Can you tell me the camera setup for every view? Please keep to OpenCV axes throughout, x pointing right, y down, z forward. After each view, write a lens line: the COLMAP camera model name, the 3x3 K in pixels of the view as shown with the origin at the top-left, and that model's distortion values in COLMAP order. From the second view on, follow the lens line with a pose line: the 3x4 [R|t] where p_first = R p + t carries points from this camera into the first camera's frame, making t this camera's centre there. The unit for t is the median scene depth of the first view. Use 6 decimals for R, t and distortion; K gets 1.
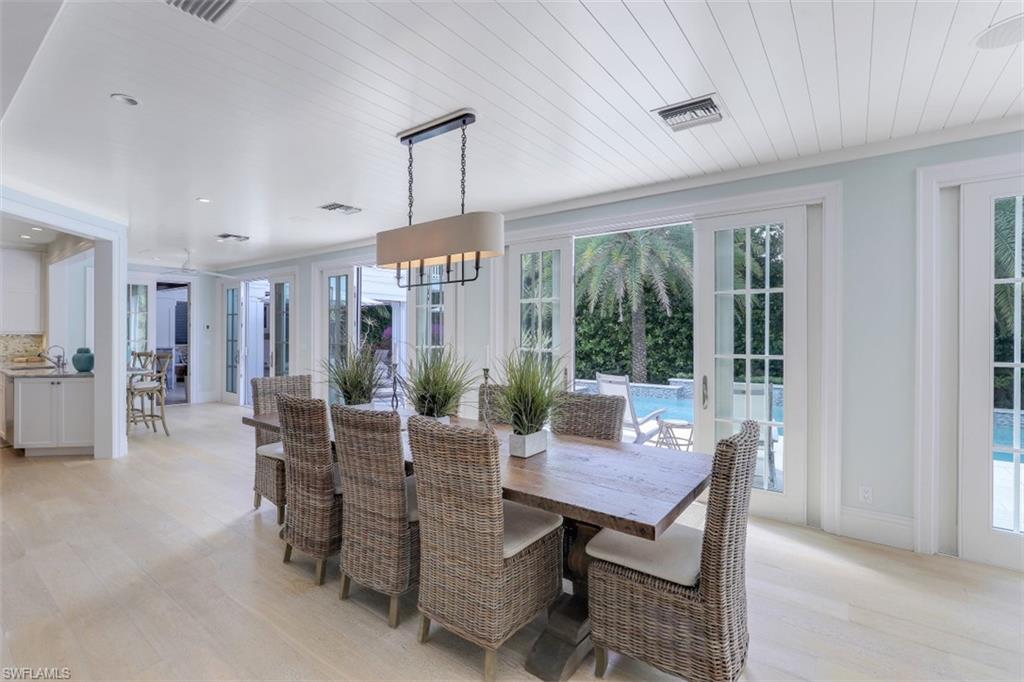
lens RADIAL K [[470.9, 0, 506.9], [0, 470.9, 339.4], [0, 0, 1]] dist [-0.000423, -0.000407]
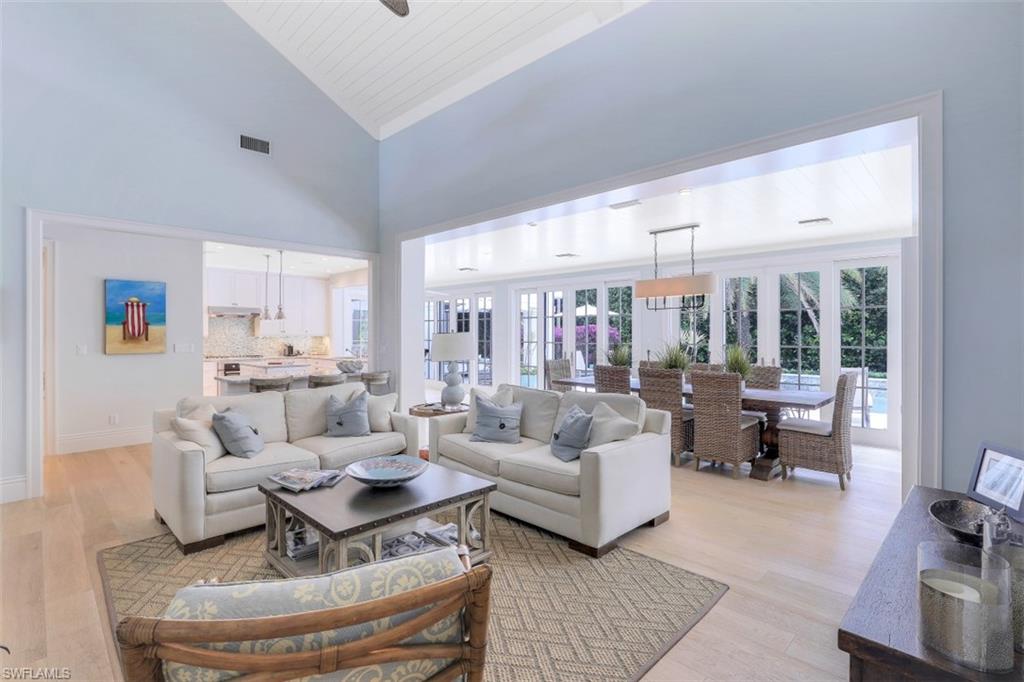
lens RADIAL K [[470.9, 0, 516.2], [0, 470.9, 340.6], [0, 0, 1]] dist [-0.000423, -0.000407]
pose [[0.988953, -0.006892, -0.148072, -0.762257], [0.007431, 0.999968, 0.003086, 0.006144], [0.148046, -0.004153, 0.988972, -1.499076]]
